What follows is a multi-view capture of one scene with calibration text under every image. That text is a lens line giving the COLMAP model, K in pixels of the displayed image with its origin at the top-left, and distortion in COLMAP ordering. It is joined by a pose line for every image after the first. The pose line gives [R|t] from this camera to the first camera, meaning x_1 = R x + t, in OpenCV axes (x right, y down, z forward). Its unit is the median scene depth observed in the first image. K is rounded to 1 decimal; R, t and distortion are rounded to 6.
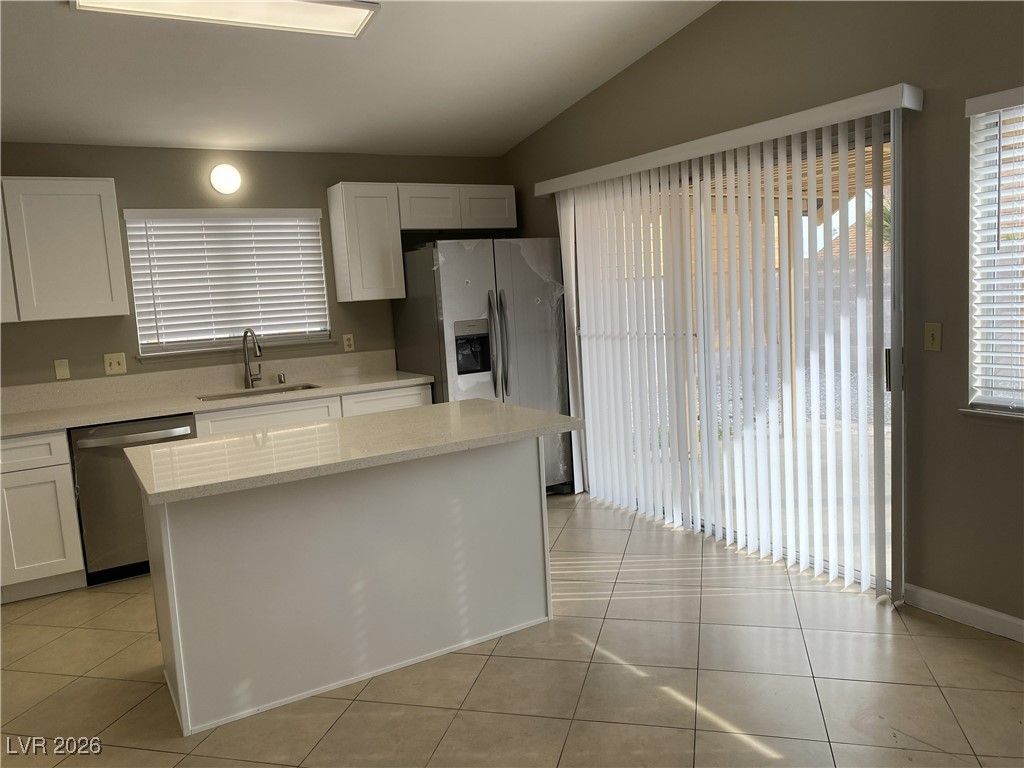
lens RADIAL K [[780.4, 0, 506.0], [0, 780.4, 377.5], [0, 0, 1]] dist [0.055800, -0.072185]
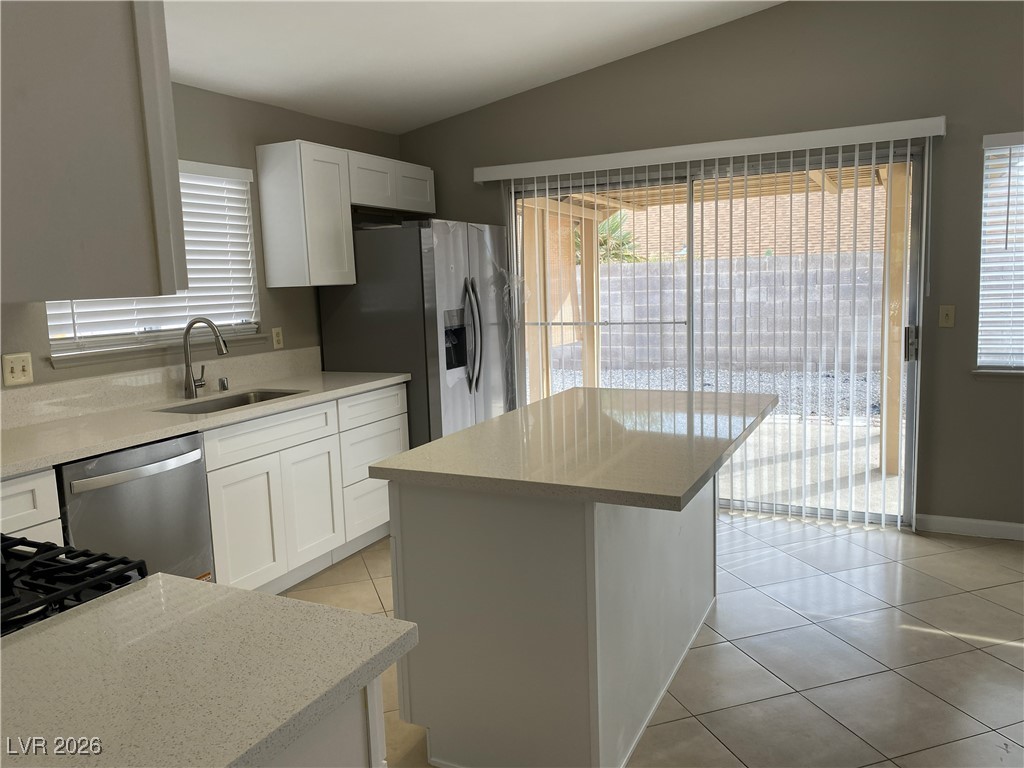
lens RADIAL K [[780.4, 0, 511.6], [0, 780.4, 370.6], [0, 0, 1]] dist [0.055800, -0.072185]
pose [[0.832740, -0.034520, 0.552588, -0.486438], [0.048483, 0.998767, -0.010670, 0.010384], [-0.551538, 0.035676, 0.833386, 0.205662]]
